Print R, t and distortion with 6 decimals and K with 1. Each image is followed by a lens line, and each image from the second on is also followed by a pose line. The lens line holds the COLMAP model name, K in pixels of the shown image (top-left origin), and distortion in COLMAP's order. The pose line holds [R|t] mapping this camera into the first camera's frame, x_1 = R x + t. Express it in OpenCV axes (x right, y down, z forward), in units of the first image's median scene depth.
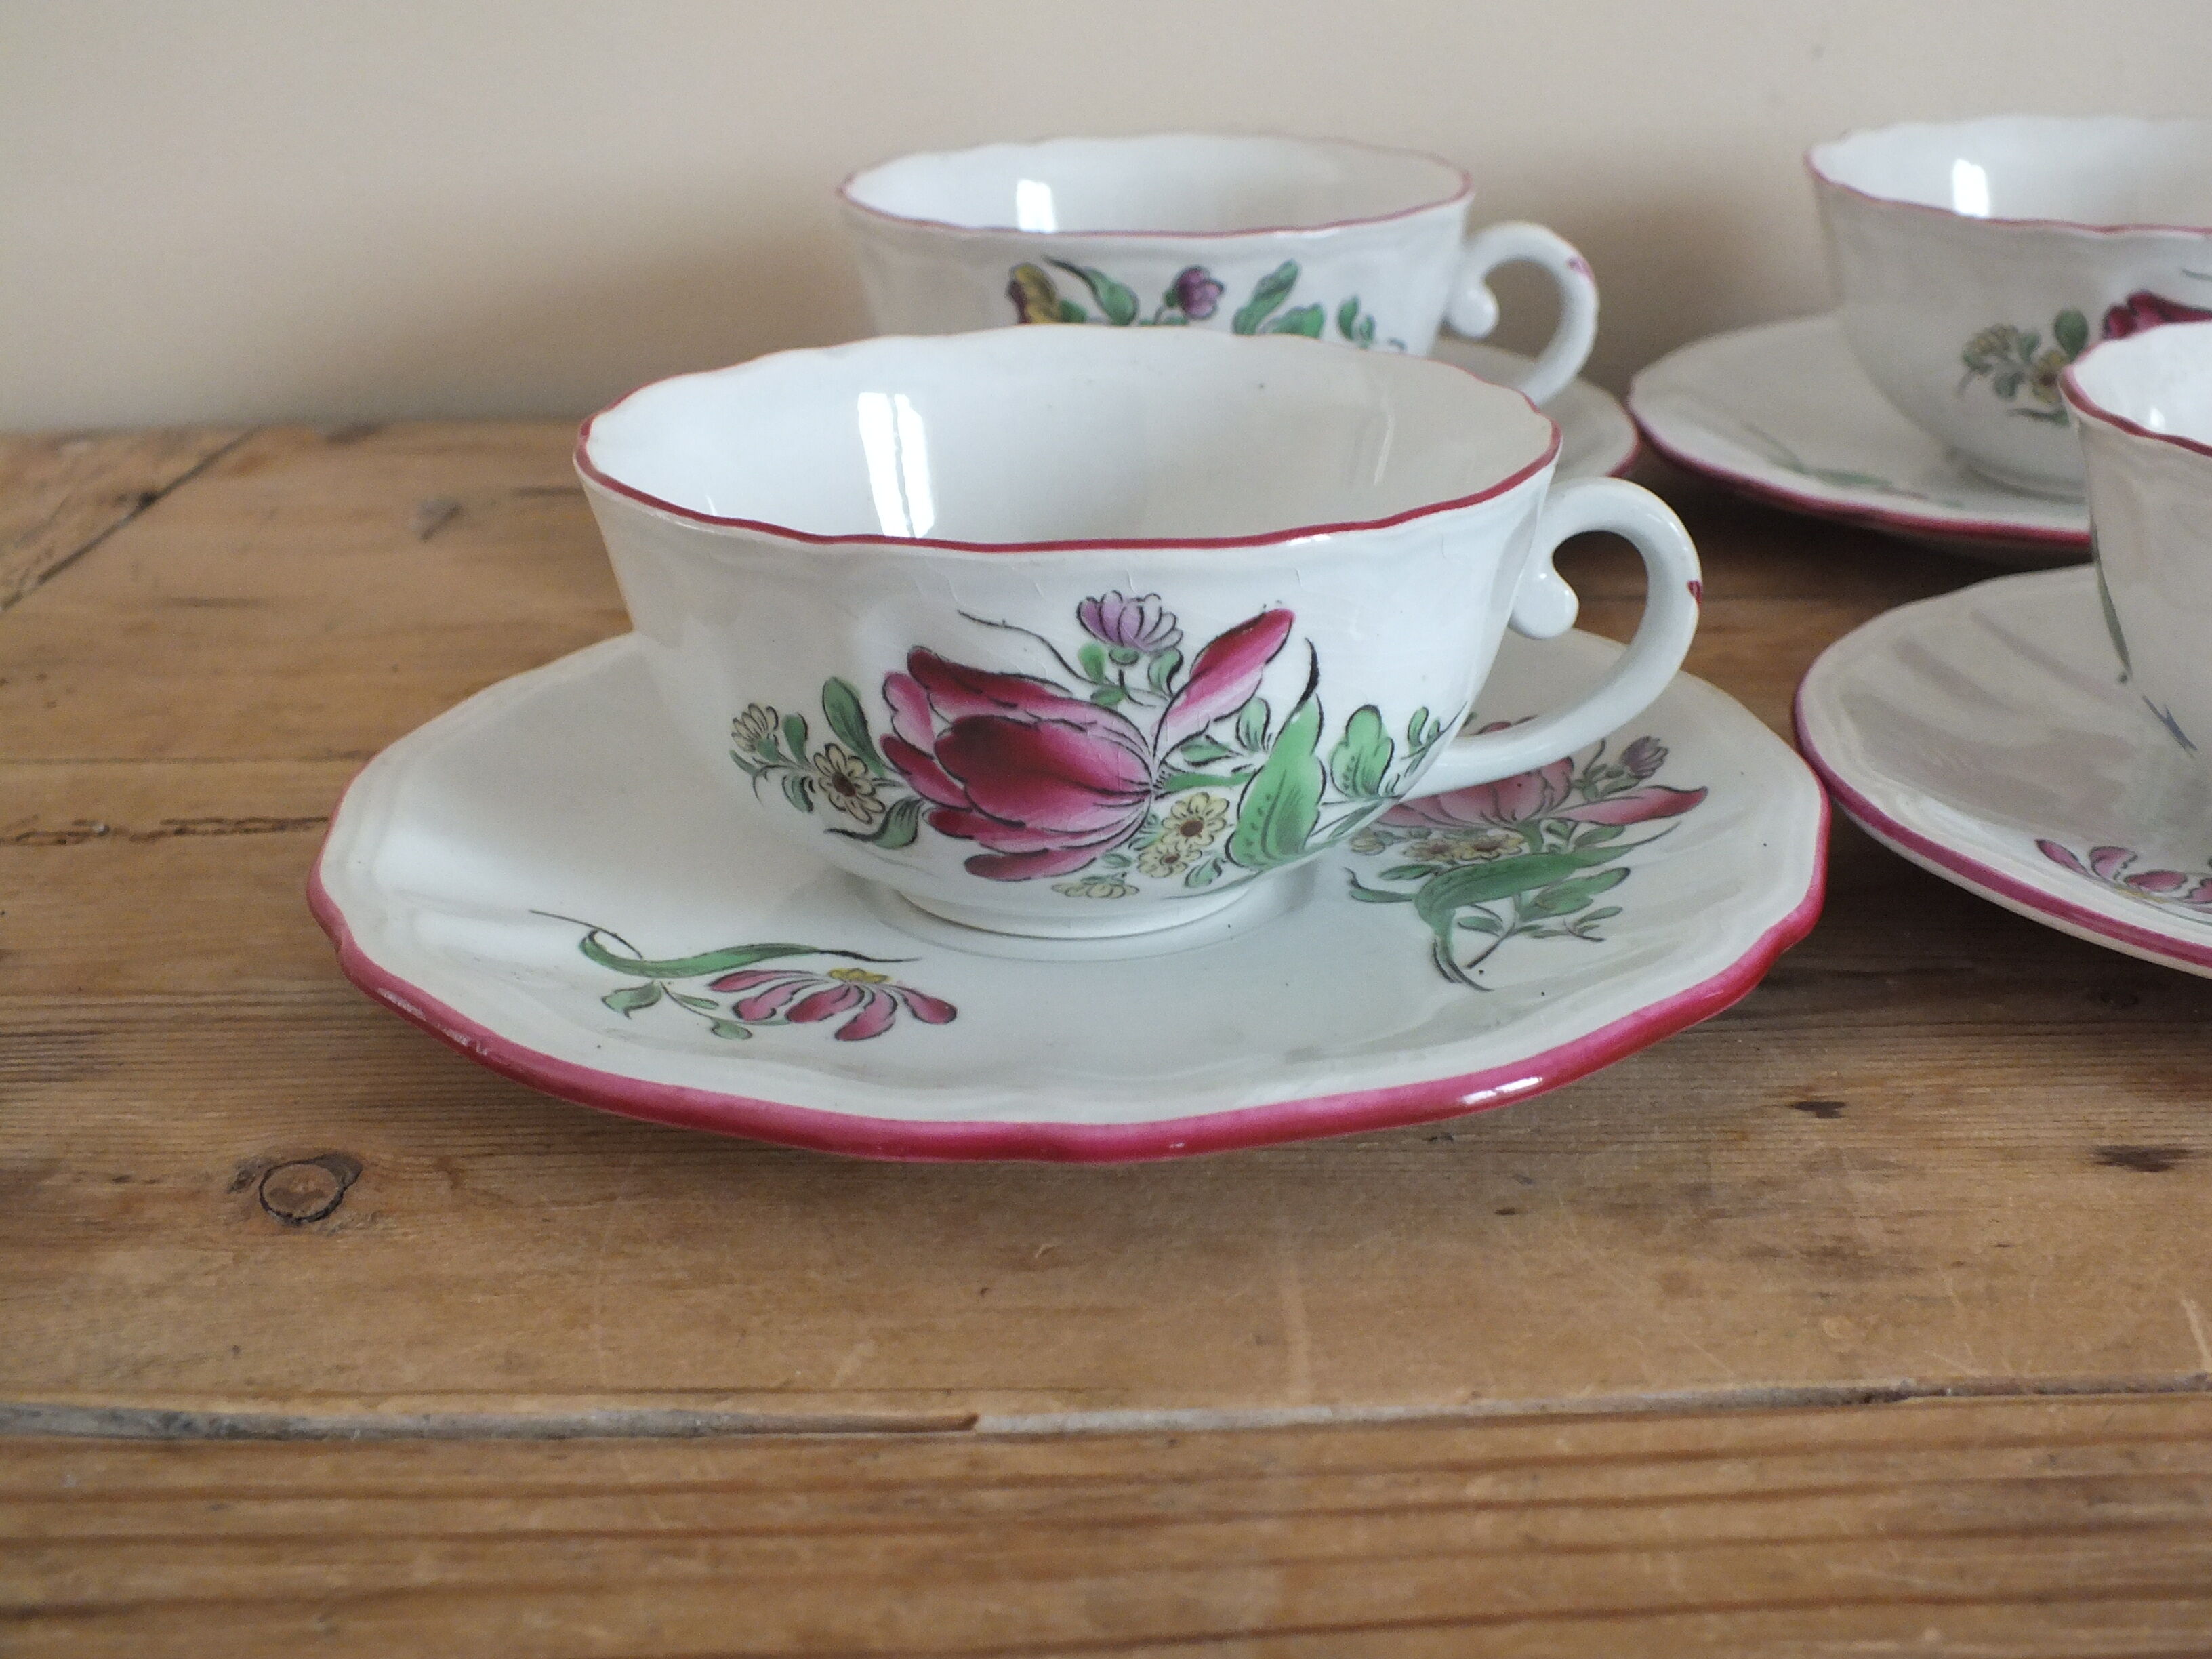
lens RADIAL K [[2537.9, 0, 1106.0], [0, 2537.9, 829.5], [0, 0, 1]] dist [-0.213627, 0.520272]
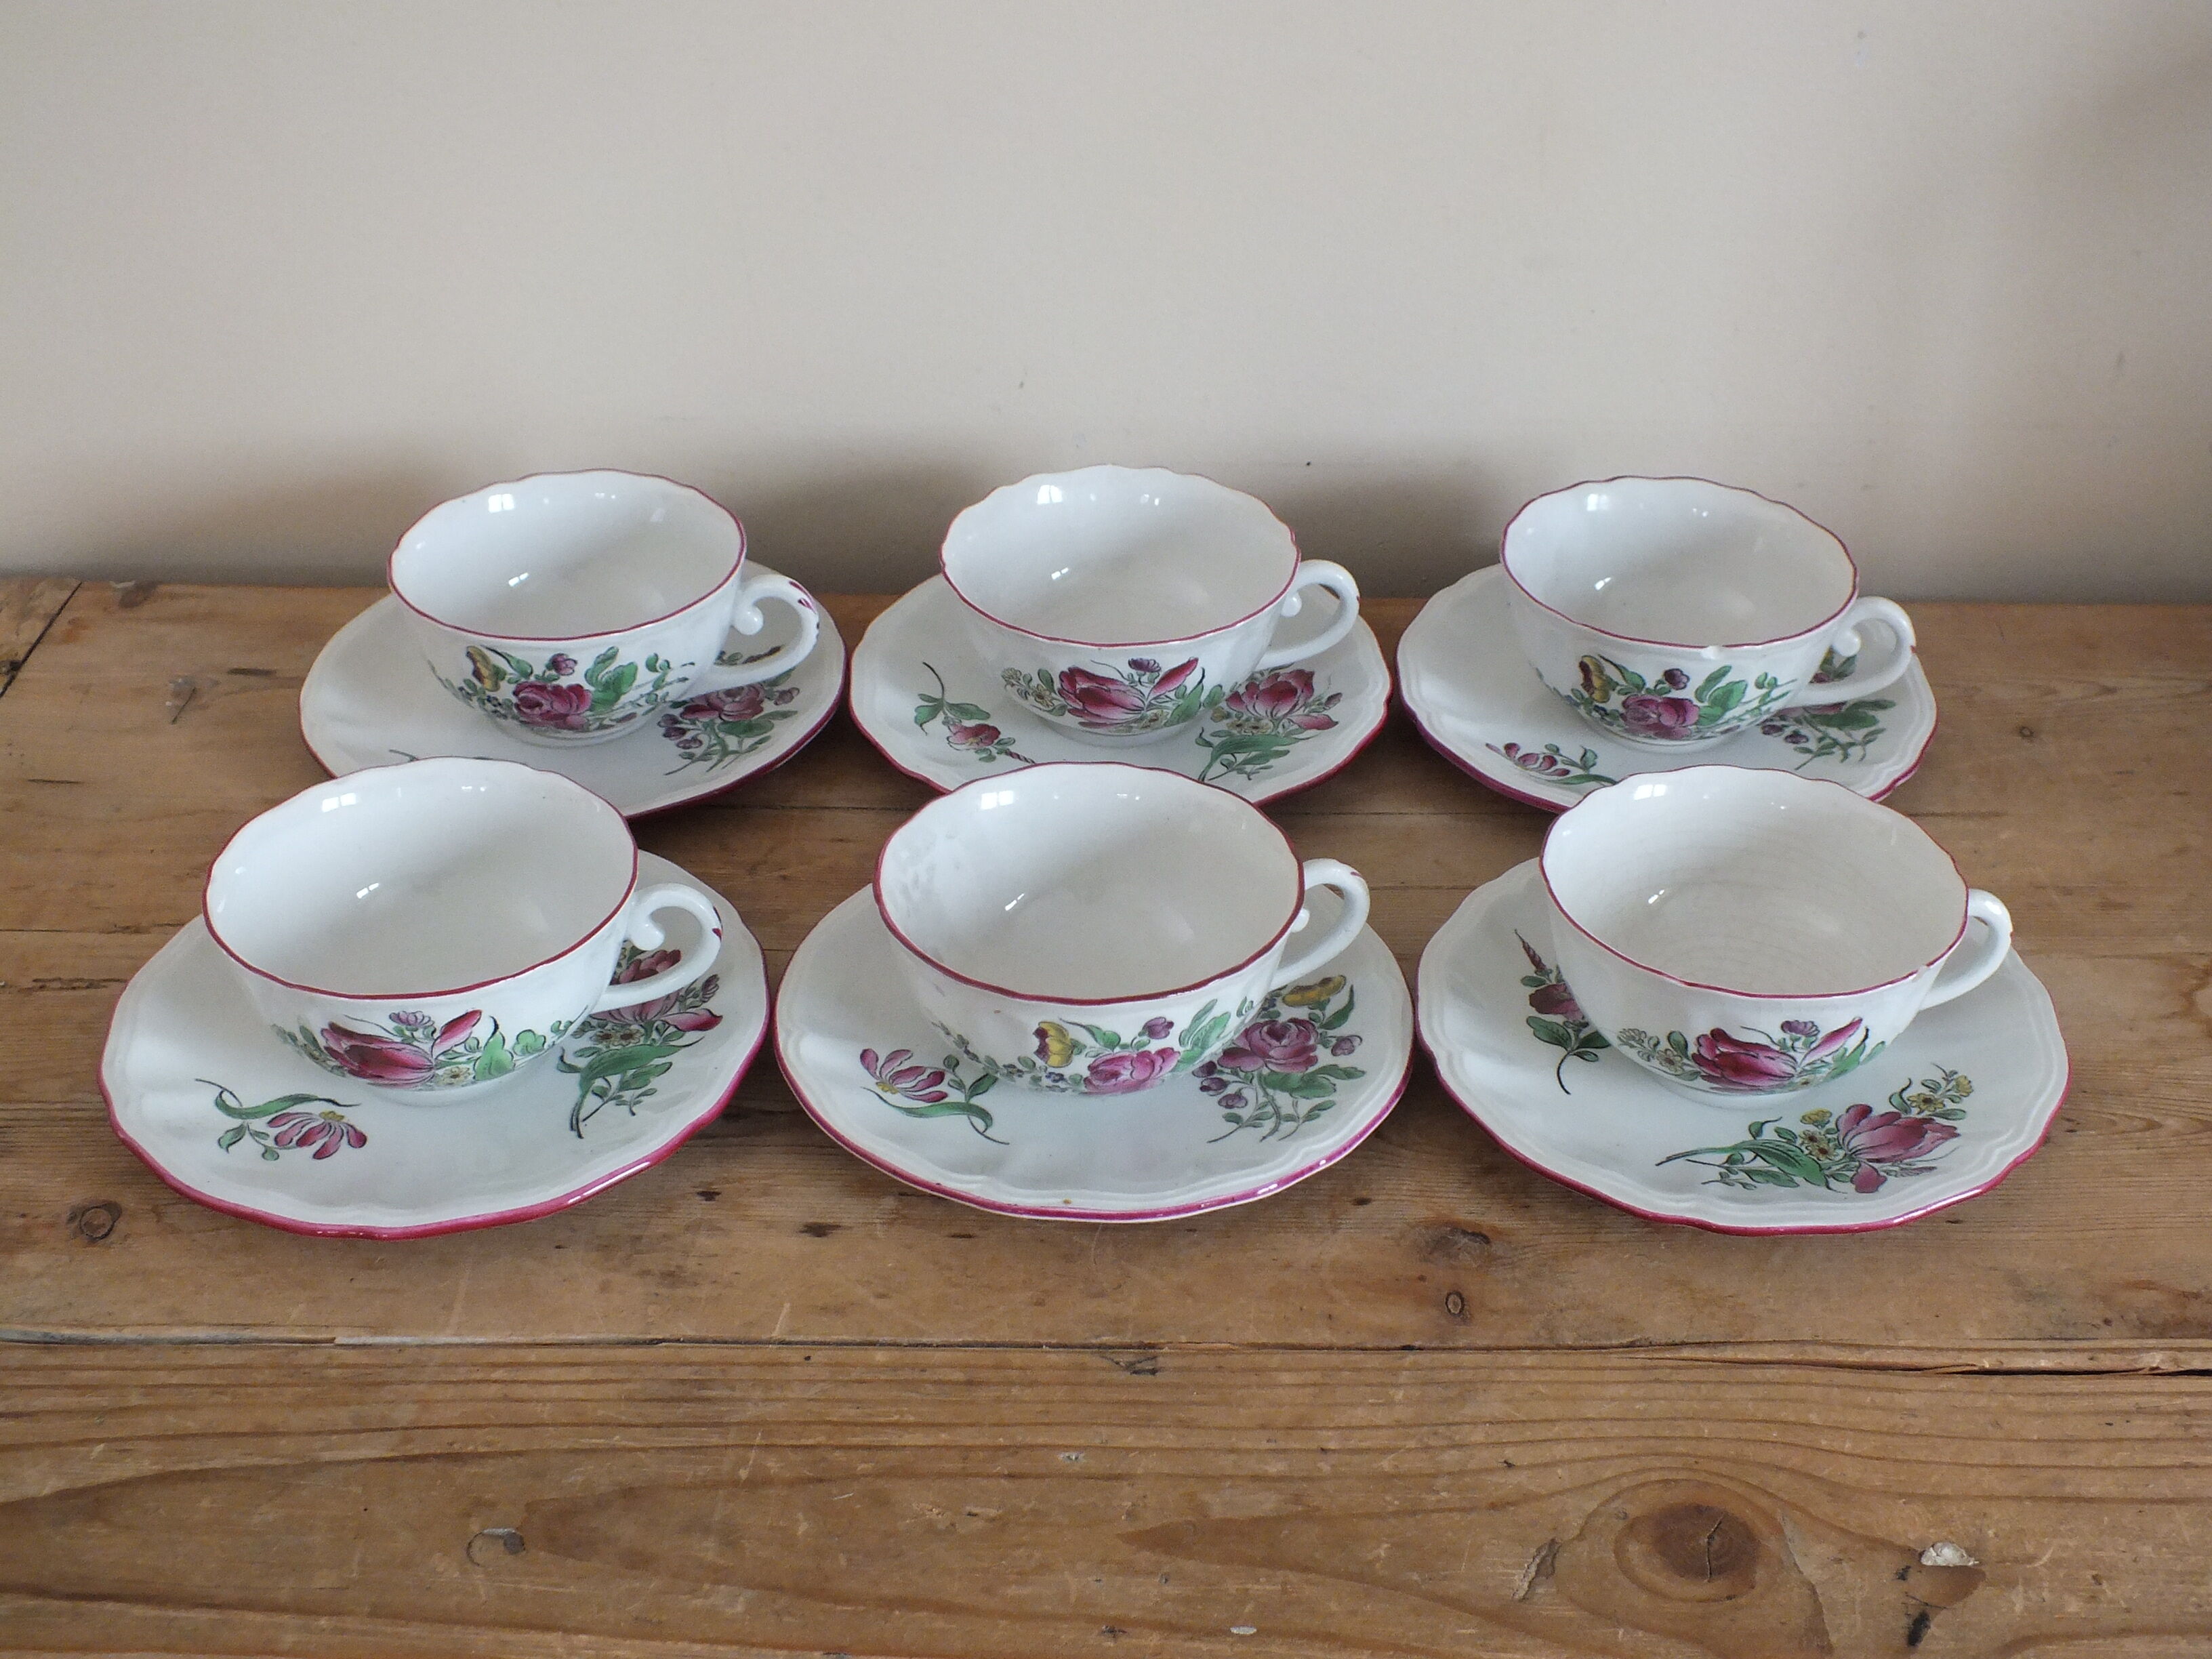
lens RADIAL K [[2537.9, 0, 1106.0], [0, 2537.9, 829.5], [0, 0, 1]] dist [-0.213627, 0.520272]
pose [[0.999187, 0.020274, 0.034851, 0.675470], [-0.027526, 0.974611, 0.222205, -0.928710], [-0.029462, -0.222983, 0.974377, -1.560343]]
